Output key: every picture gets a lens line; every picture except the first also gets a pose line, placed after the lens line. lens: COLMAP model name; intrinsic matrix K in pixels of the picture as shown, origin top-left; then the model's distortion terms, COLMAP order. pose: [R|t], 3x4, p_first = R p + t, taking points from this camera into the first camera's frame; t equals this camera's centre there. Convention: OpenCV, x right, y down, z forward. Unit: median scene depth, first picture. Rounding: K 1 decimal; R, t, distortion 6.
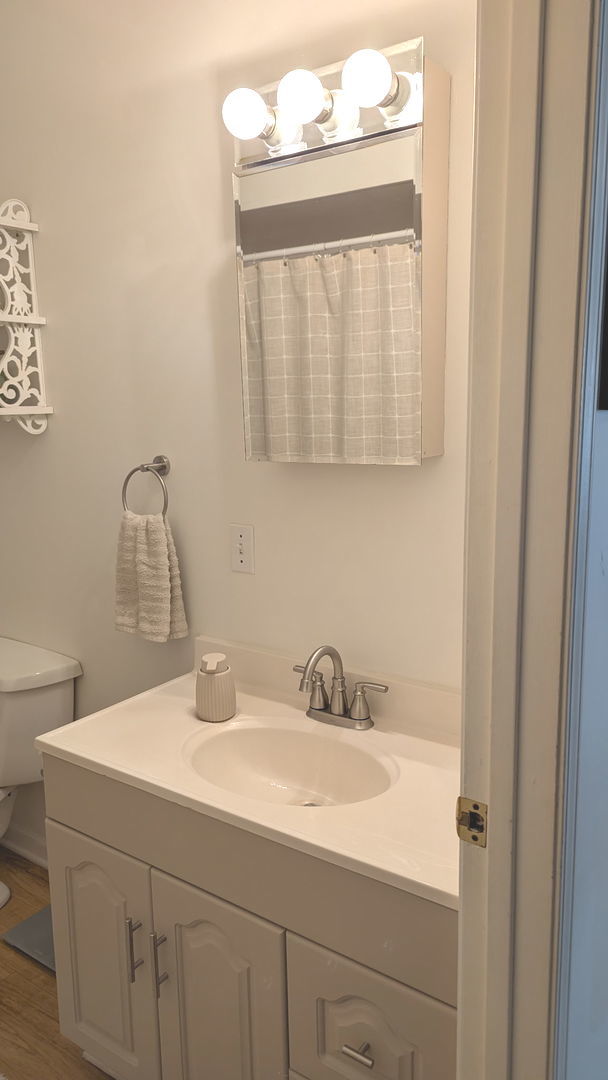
lens RADIAL K [[776.9, 0, 331.0], [0, 776.9, 540.8], [0, 0, 1]] dist [0.056379, -0.047835]
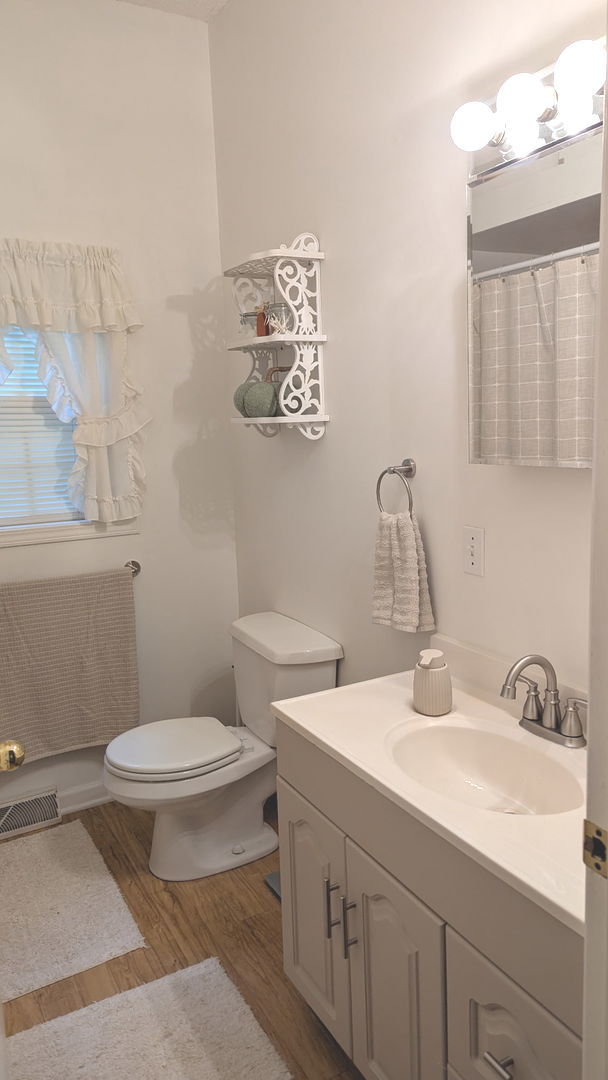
lens RADIAL K [[776.9, 0, 321.0], [0, 776.9, 538.4], [0, 0, 1]] dist [0.056379, -0.047835]
pose [[0.898278, 0.054662, -0.436014, 0.150270], [-0.059339, 0.998234, 0.002896, 0.002918], [0.435402, 0.023271, 0.899935, 0.000795]]
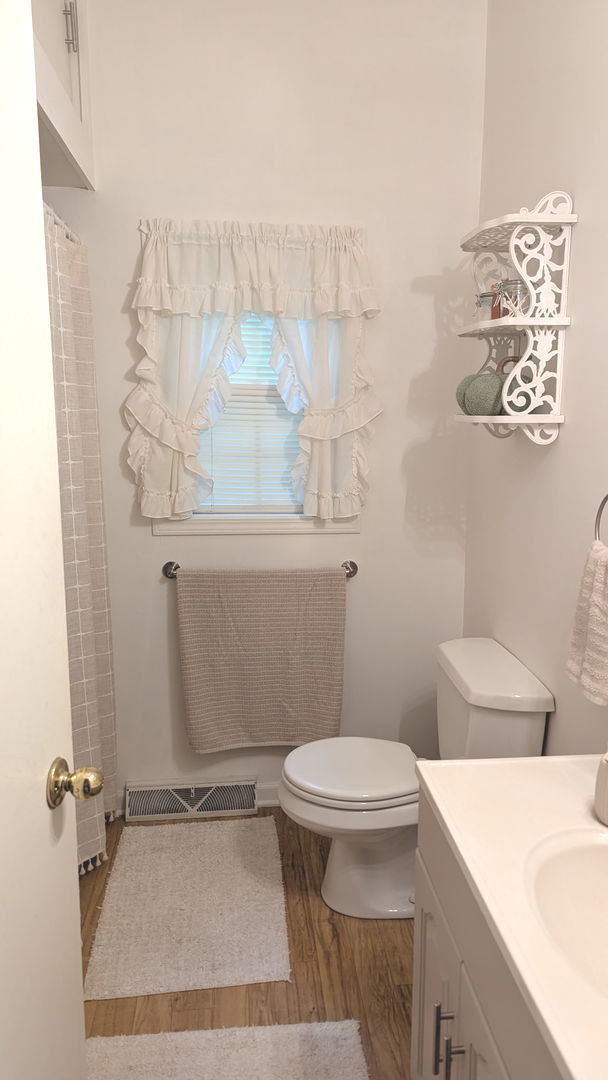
lens RADIAL K [[776.9, 0, 306.6], [0, 776.9, 542.9], [0, 0, 1]] dist [0.056379, -0.047835]
pose [[0.645883, 0.148047, -0.748944, 0.180783], [-0.150325, 0.986474, 0.065361, -0.046606], [0.748490, 0.070369, 0.659401, 0.220097]]
